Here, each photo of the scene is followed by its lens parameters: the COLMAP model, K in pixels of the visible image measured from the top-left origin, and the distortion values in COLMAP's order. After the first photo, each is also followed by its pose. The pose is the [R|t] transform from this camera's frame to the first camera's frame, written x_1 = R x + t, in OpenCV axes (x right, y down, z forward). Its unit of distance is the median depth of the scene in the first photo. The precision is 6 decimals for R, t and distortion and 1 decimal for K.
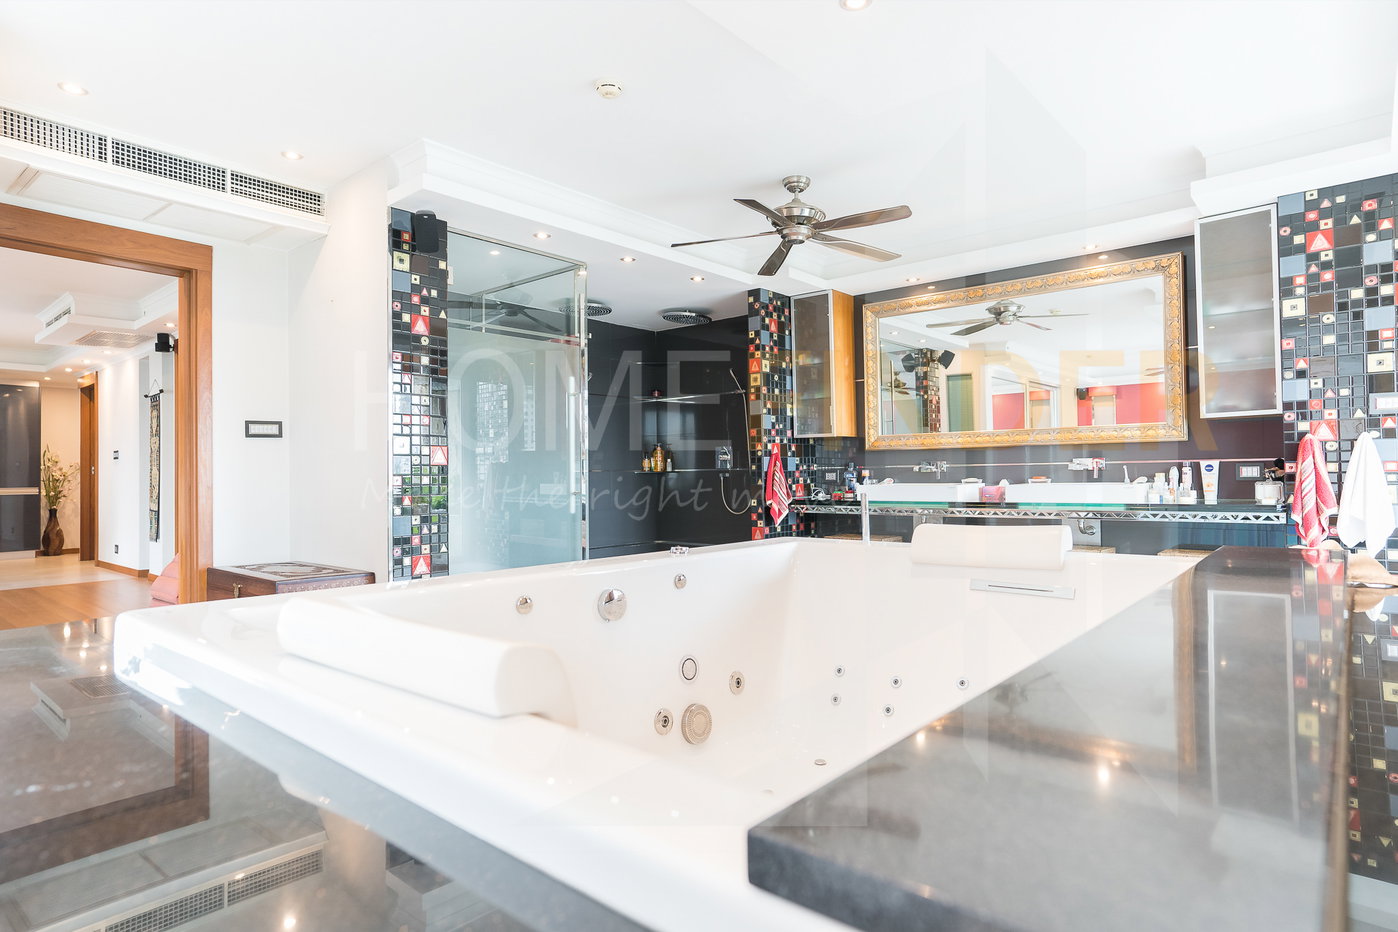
lens RADIAL K [[768.6, 0, 685.7], [0, 768.6, 459.7], [0, 0, 1]] dist [-0.043538, 0.028794]
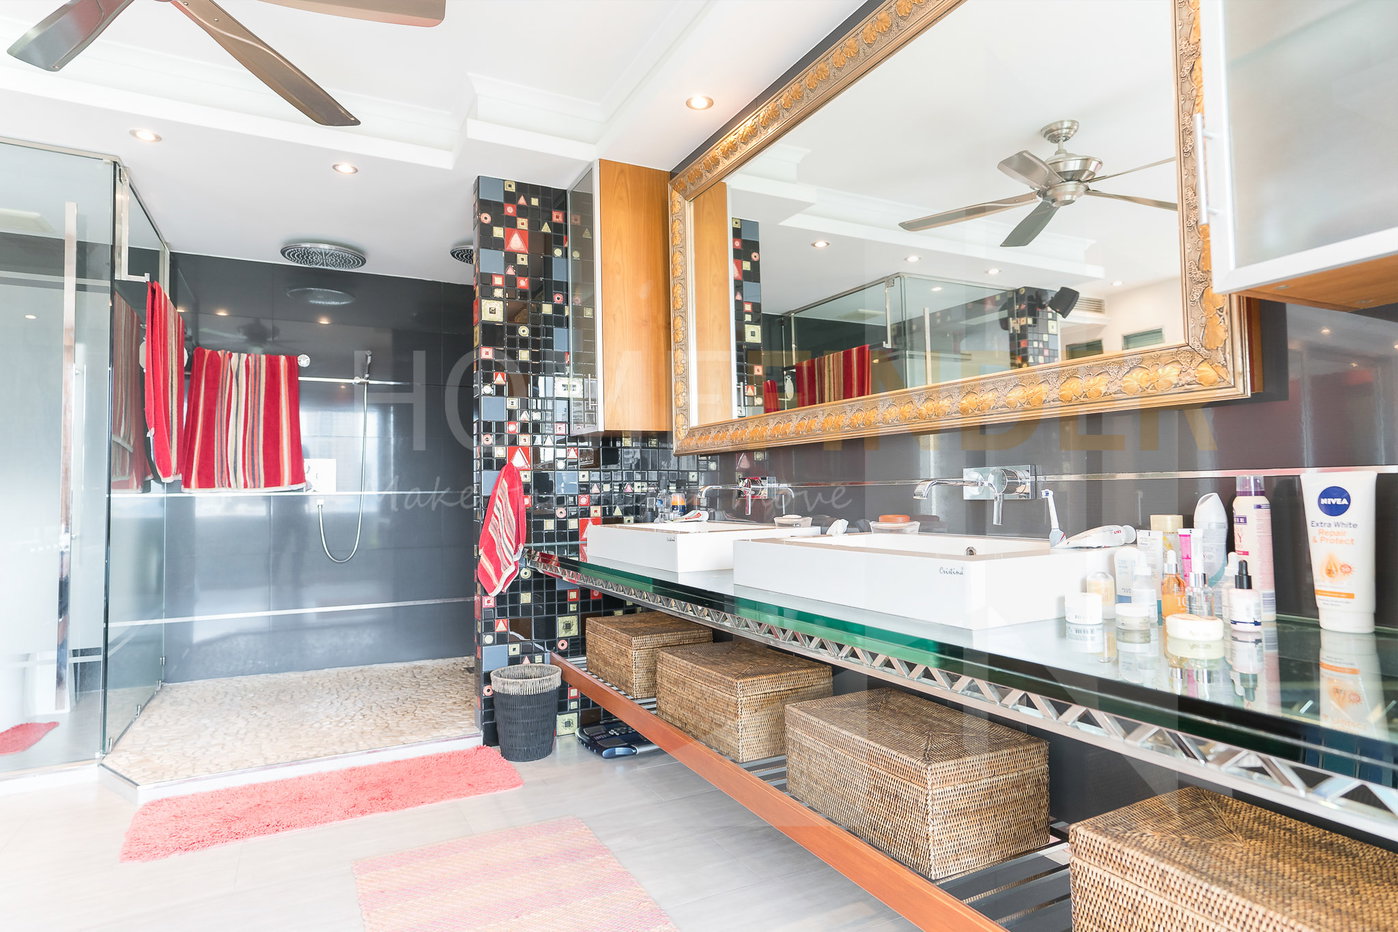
lens RADIAL K [[768.6, 0, 699.1], [0, 768.6, 466.4], [0, 0, 1]] dist [-0.043538, 0.028794]
pose [[0.918891, -0.009114, -0.394407, 0.565813], [0.003794, 0.999891, -0.014266, 0.002468], [0.394494, 0.011613, 0.918825, 0.652543]]
